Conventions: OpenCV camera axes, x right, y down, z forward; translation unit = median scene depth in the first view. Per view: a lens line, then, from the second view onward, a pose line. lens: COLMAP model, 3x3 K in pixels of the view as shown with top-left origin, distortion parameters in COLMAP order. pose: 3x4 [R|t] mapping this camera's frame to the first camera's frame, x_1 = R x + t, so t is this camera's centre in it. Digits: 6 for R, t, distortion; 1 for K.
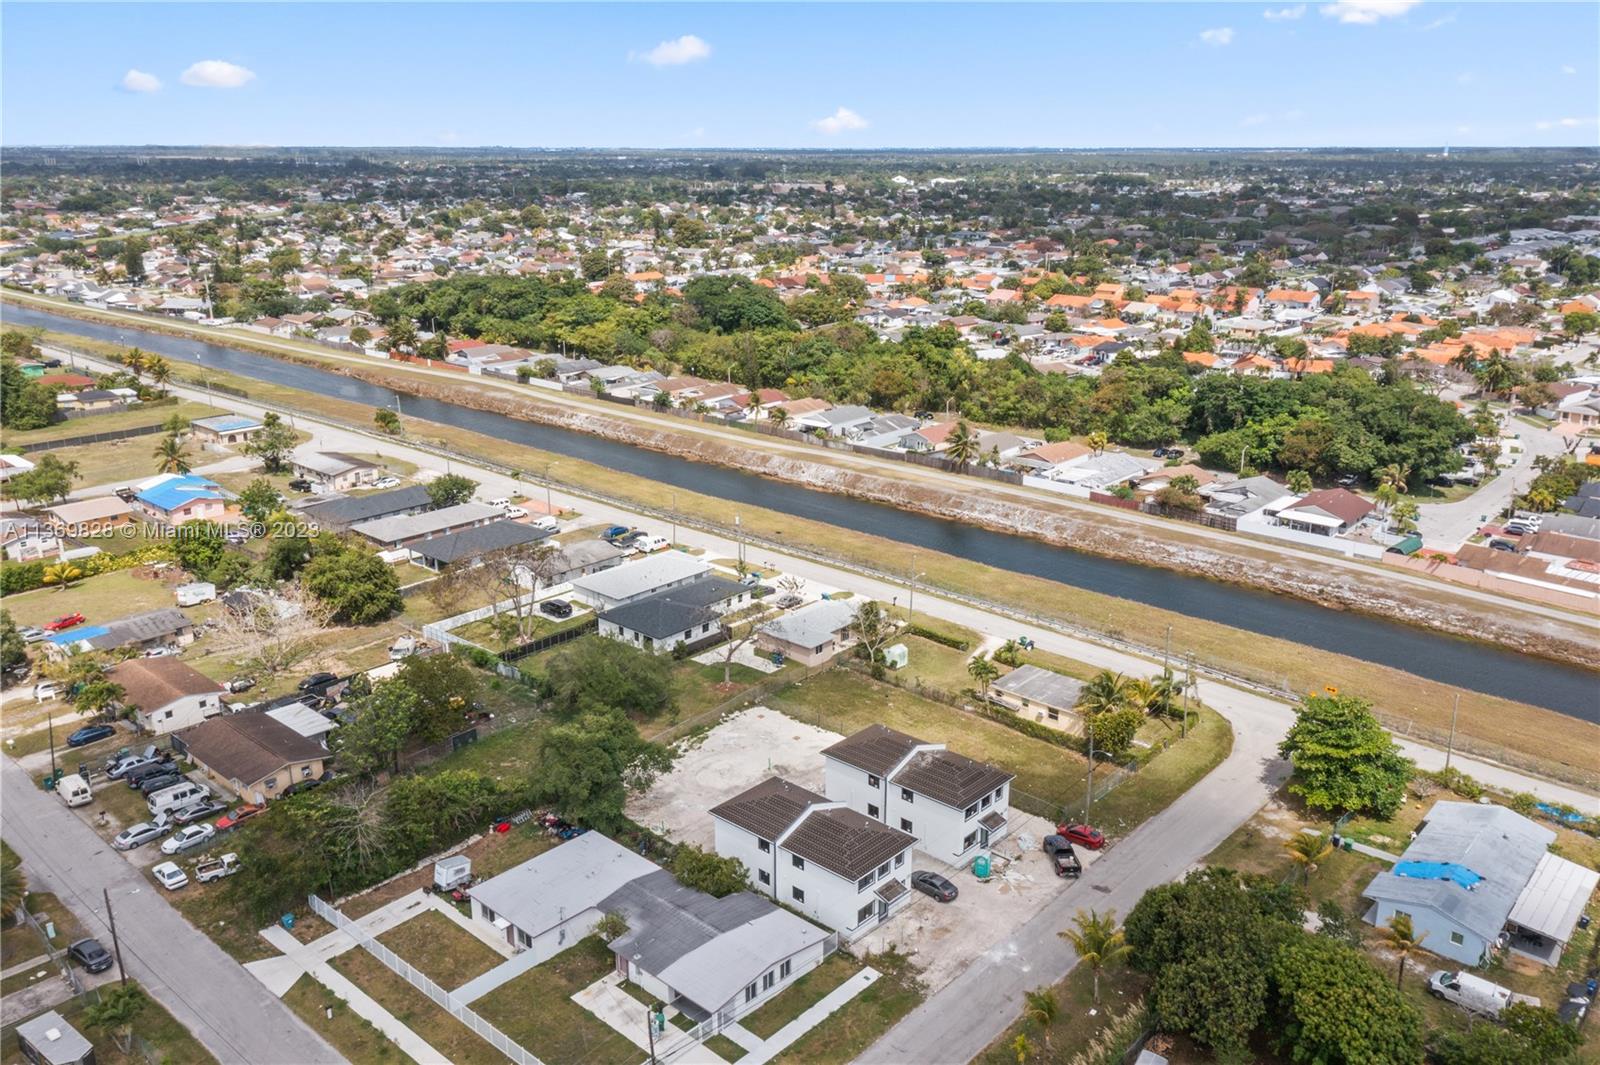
lens RADIAL K [[1274.0, 0, 800.0], [0, 1274.0, 532.5], [0, 0, 1]] dist [-0.008827, -0.001068]
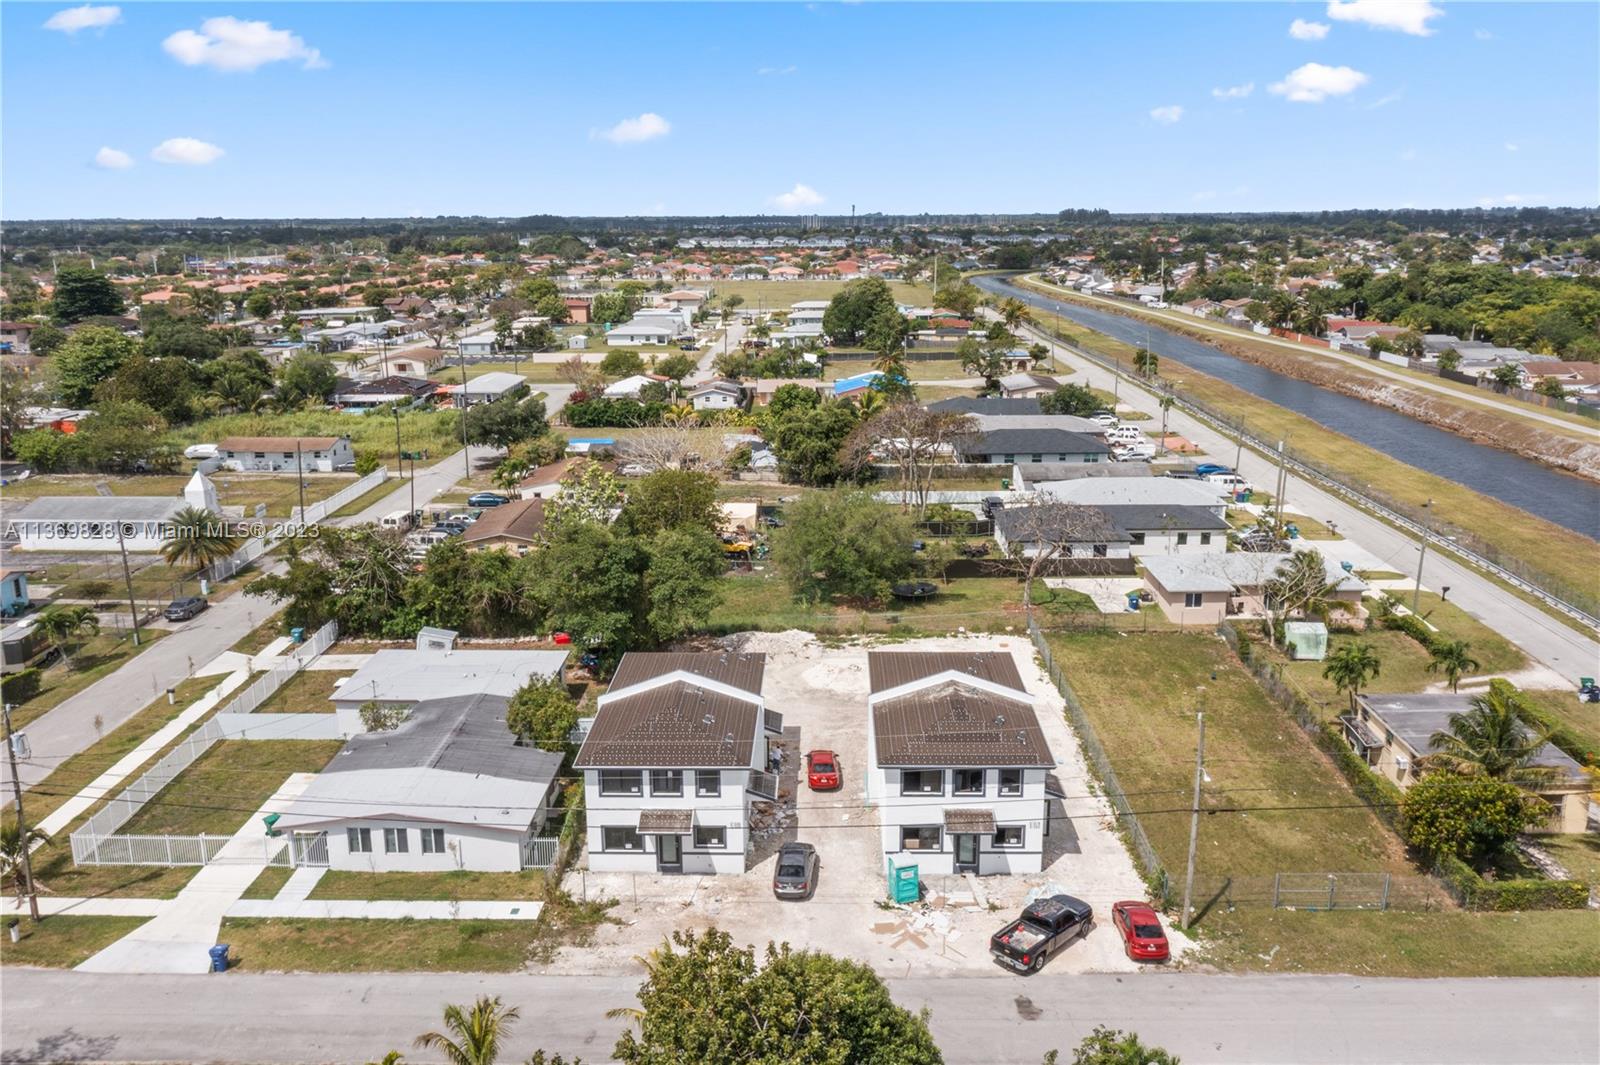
lens RADIAL K [[1278.7, 0, 795.5], [0, 1278.7, 534.5], [0, 0, 1]] dist [0.009759, -0.039922]
pose [[0.642603, 0.174306, -0.746109, 0.297024], [-0.215419, 0.975601, 0.042386, 0.062669], [0.735293, 0.133488, 0.664474, 0.351765]]
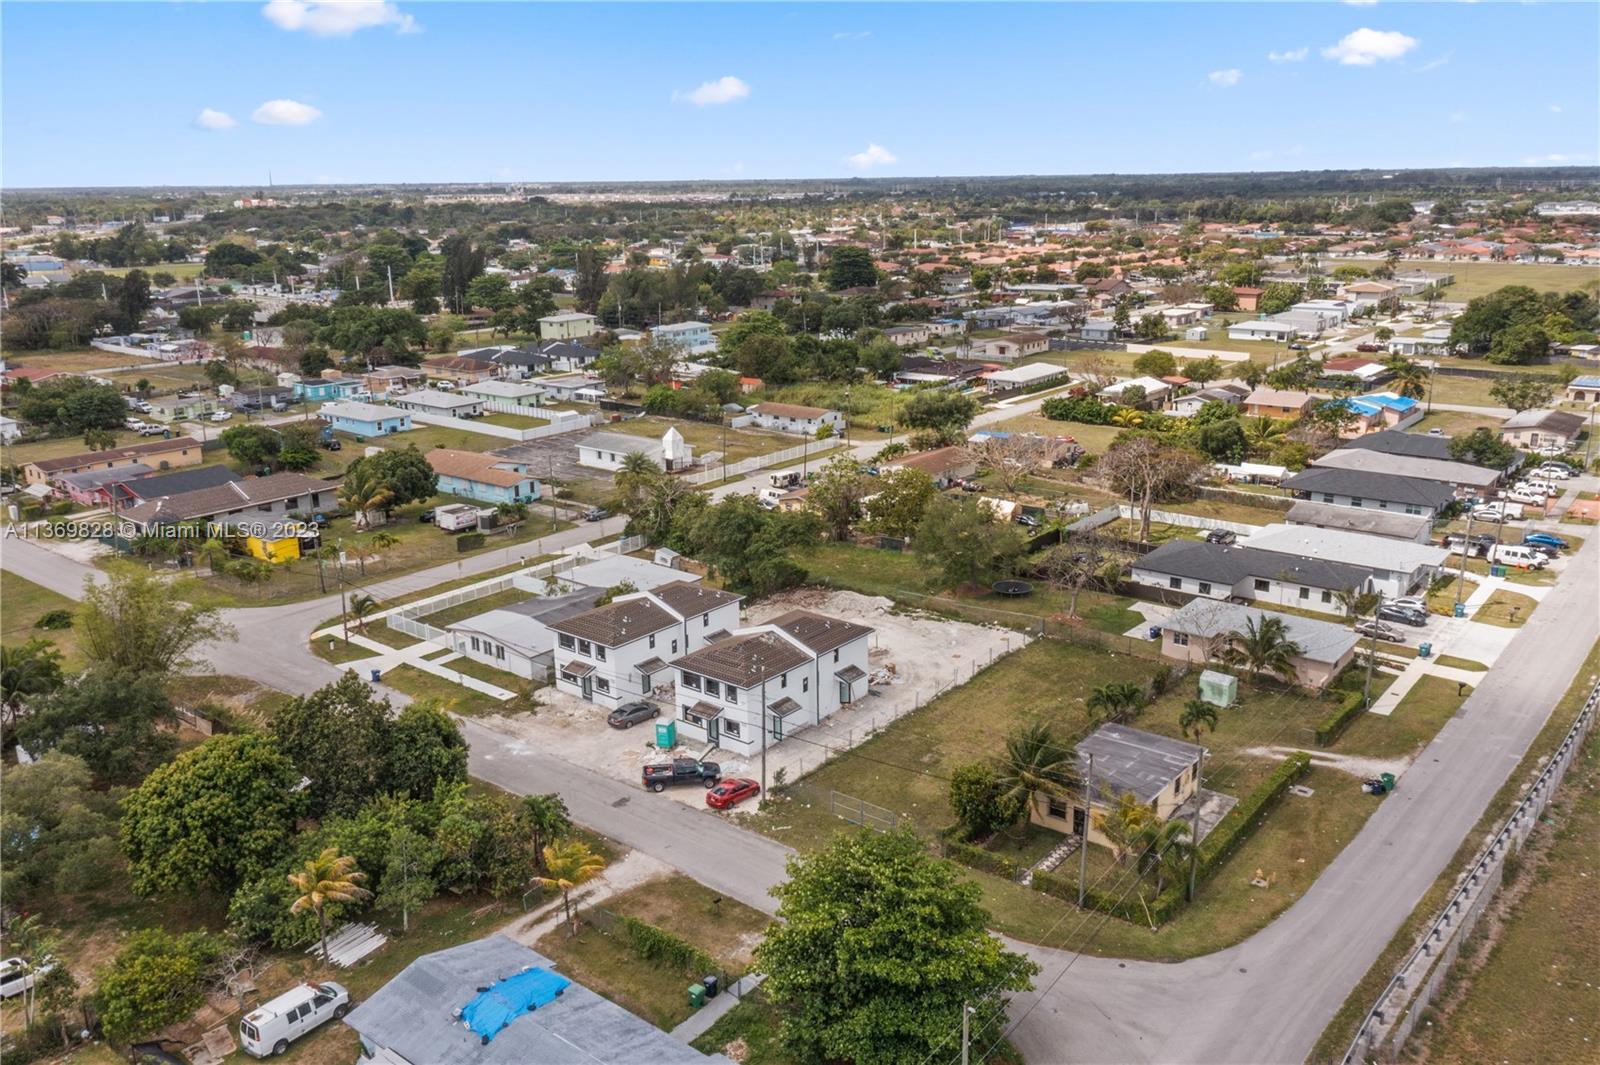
lens RADIAL K [[1278.7, 0, 795.5], [0, 1278.7, 534.5], [0, 0, 1]] dist [0.009759, -0.039922]
pose [[0.036690, 0.263254, -0.964029, 0.587955], [-0.281540, 0.928326, 0.242789, -0.068523], [0.958848, 0.262505, 0.108177, 0.573749]]
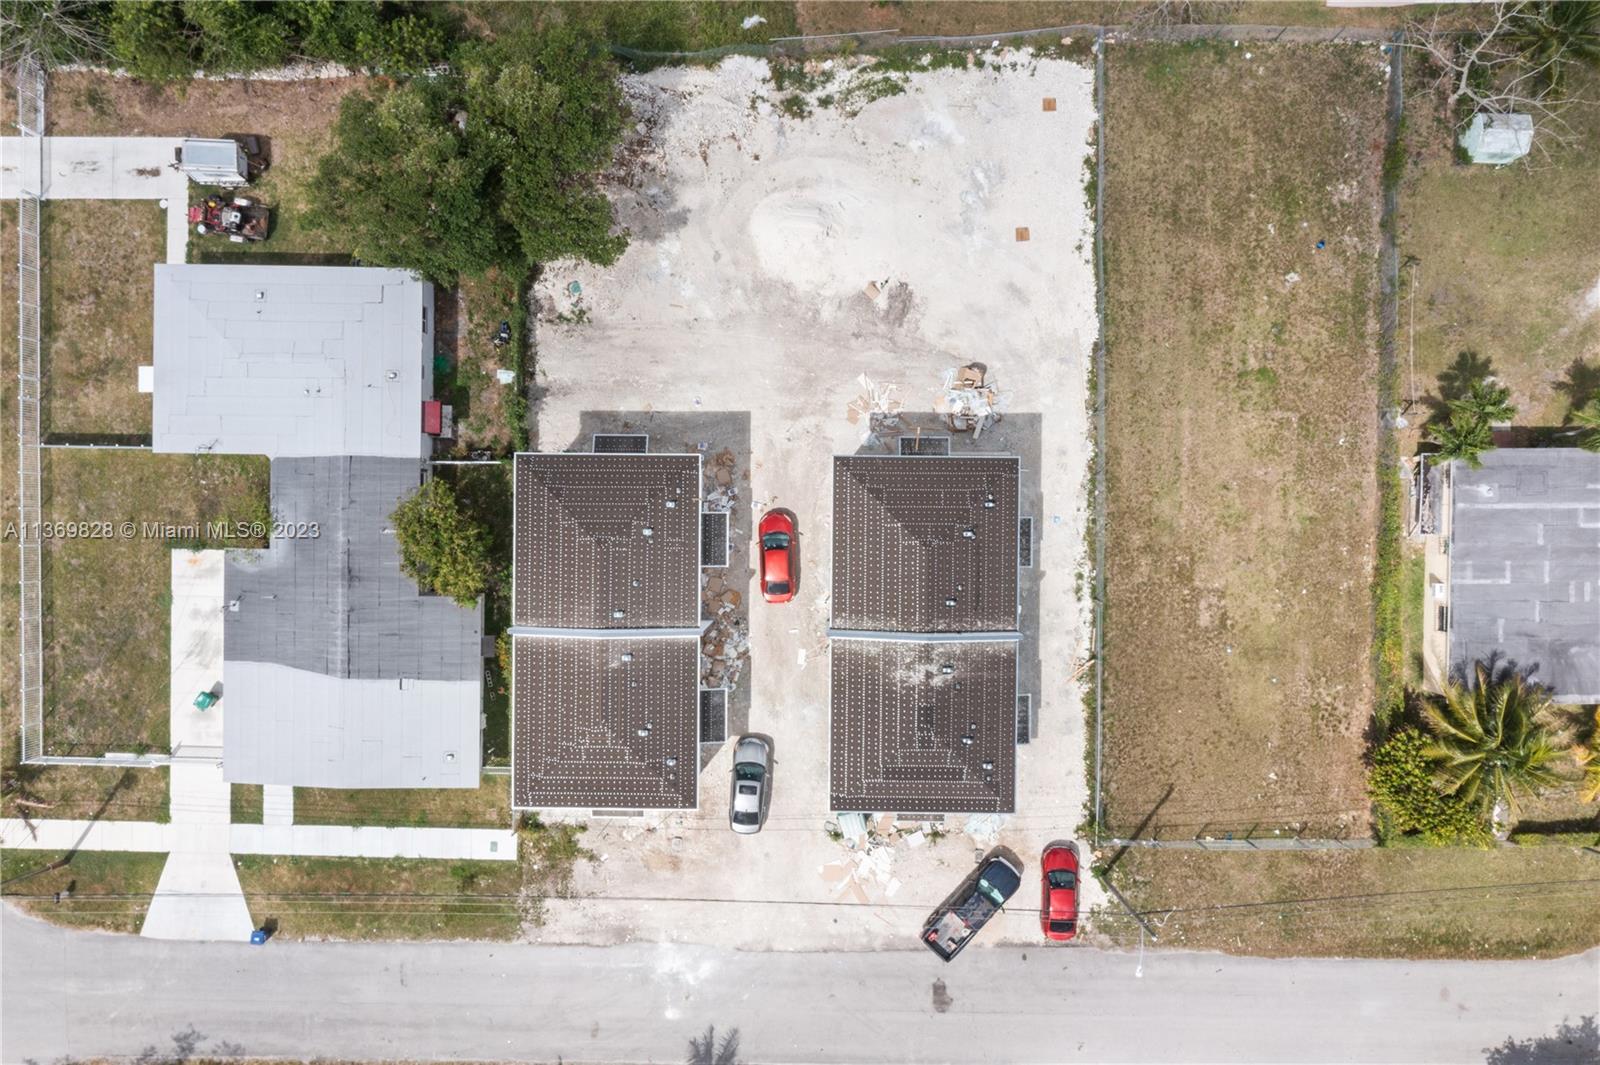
lens RADIAL K [[1274.0, 0, 800.0], [0, 1274.0, 532.5], [0, 0, 1]] dist [-0.008827, -0.001068]
pose [[0.655288, 0.755244, -0.014267, 0.022892], [-0.200594, 0.192192, 0.960637, -0.184014], [0.728258, -0.626633, 0.277439, 0.544687]]
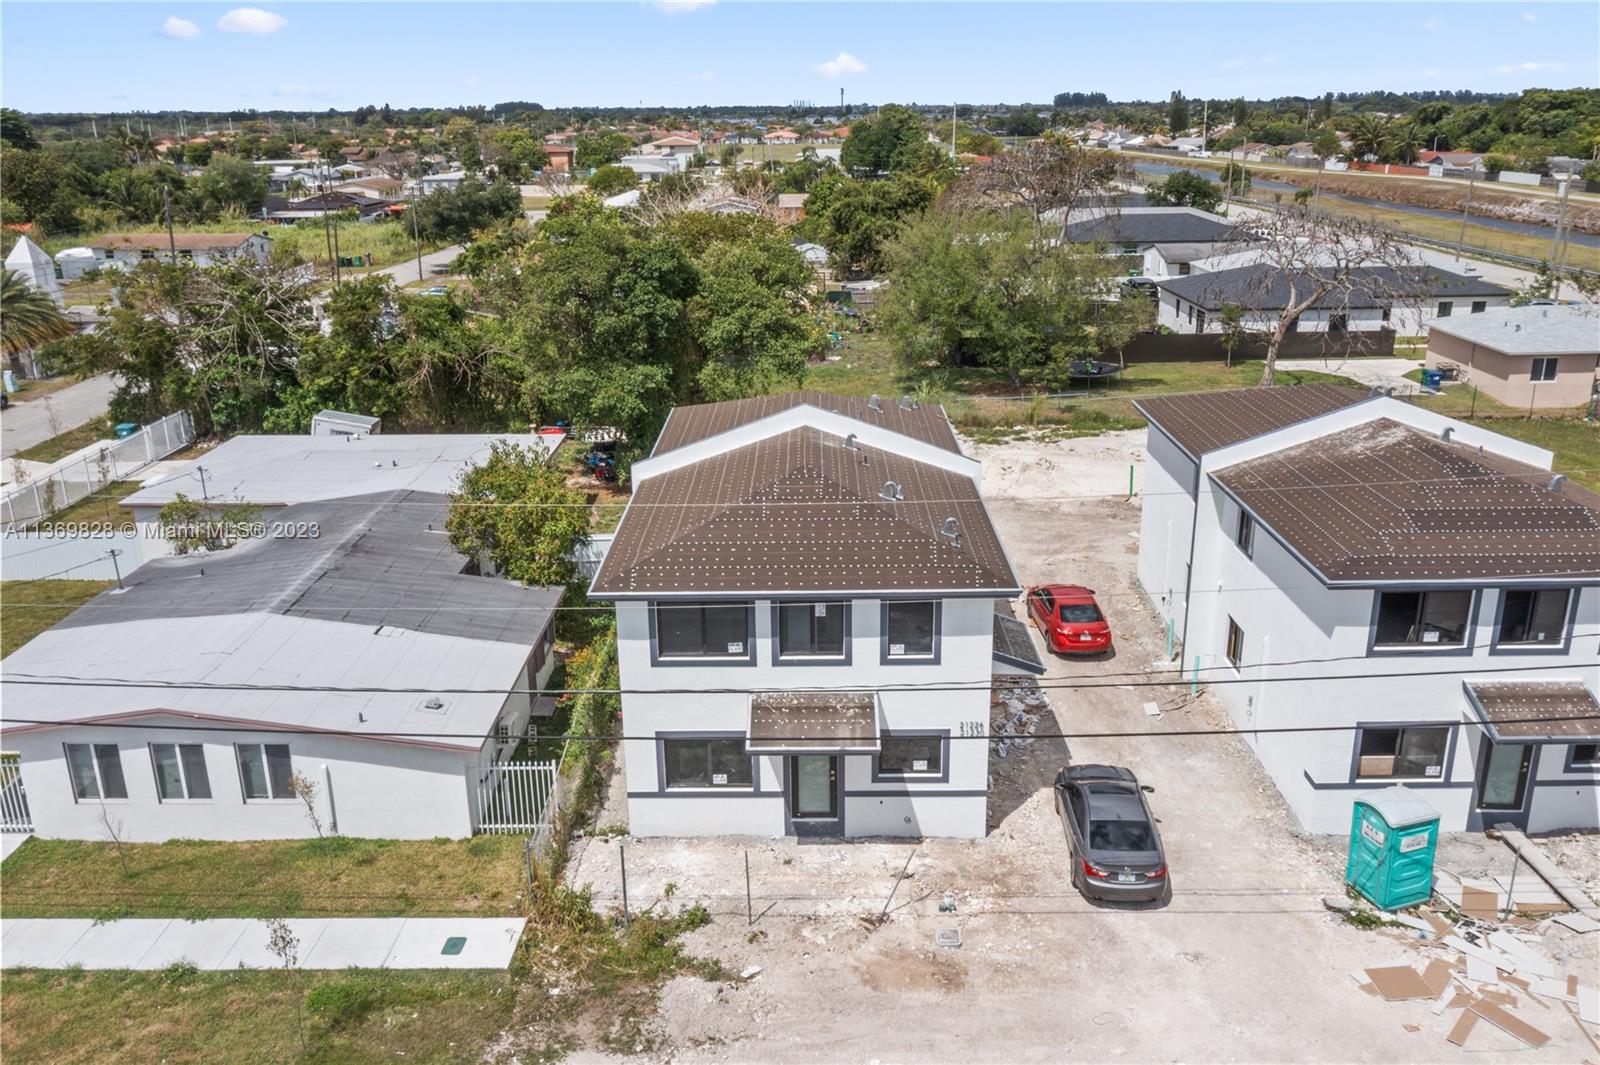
lens RADIAL K [[1274.0, 0, 800.0], [0, 1274.0, 532.5], [0, 0, 1]] dist [-0.008827, -0.001068]
pose [[0.655653, 0.222808, -0.721440, 0.134513], [-0.208196, 0.971778, 0.110911, 0.121800], [0.725792, 0.077482, 0.683537, 0.460615]]
